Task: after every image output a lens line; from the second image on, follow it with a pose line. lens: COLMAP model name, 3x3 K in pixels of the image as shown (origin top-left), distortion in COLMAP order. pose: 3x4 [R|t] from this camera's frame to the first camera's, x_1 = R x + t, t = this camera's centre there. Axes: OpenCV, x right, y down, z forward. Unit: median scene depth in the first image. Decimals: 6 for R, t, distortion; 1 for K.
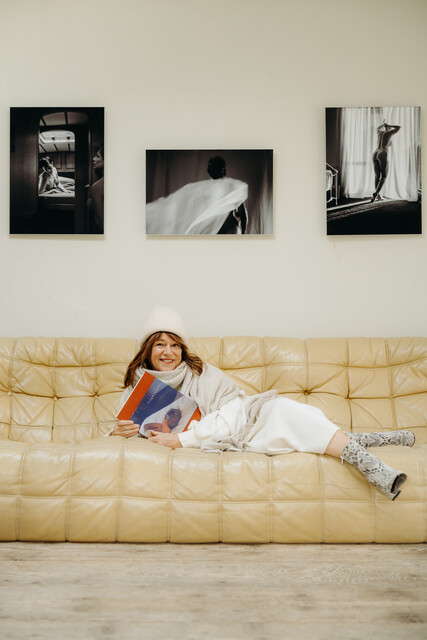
lens RADIAL K [[878.3, 0, 212.7], [0, 878.3, 315.0], [0, 0, 1]] dist [-0.016447, 0.000000]
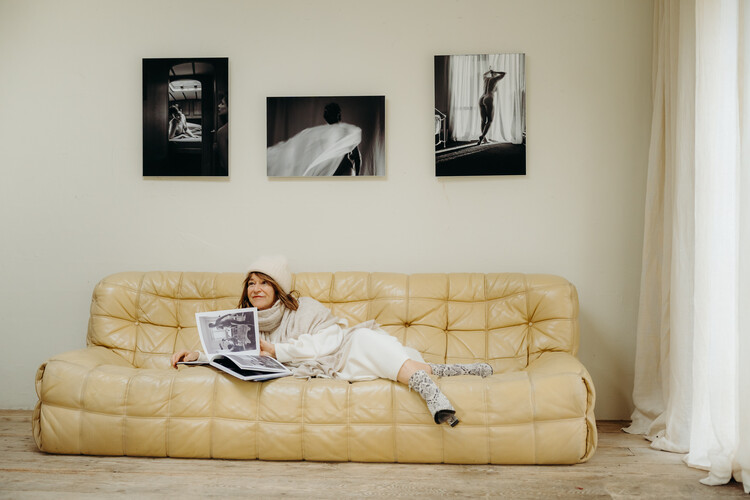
lens RADIAL K [[899.7, 0, 374.3], [0, 899.7, 256.9], [0, 0, 1]] dist [-0.003278, 0.000000]
pose [[0.997772, 0.002801, -0.066660, 0.129645], [-0.001332, 0.999755, 0.022075, -0.017573], [0.066705, -0.021937, 0.997532, -0.093003]]
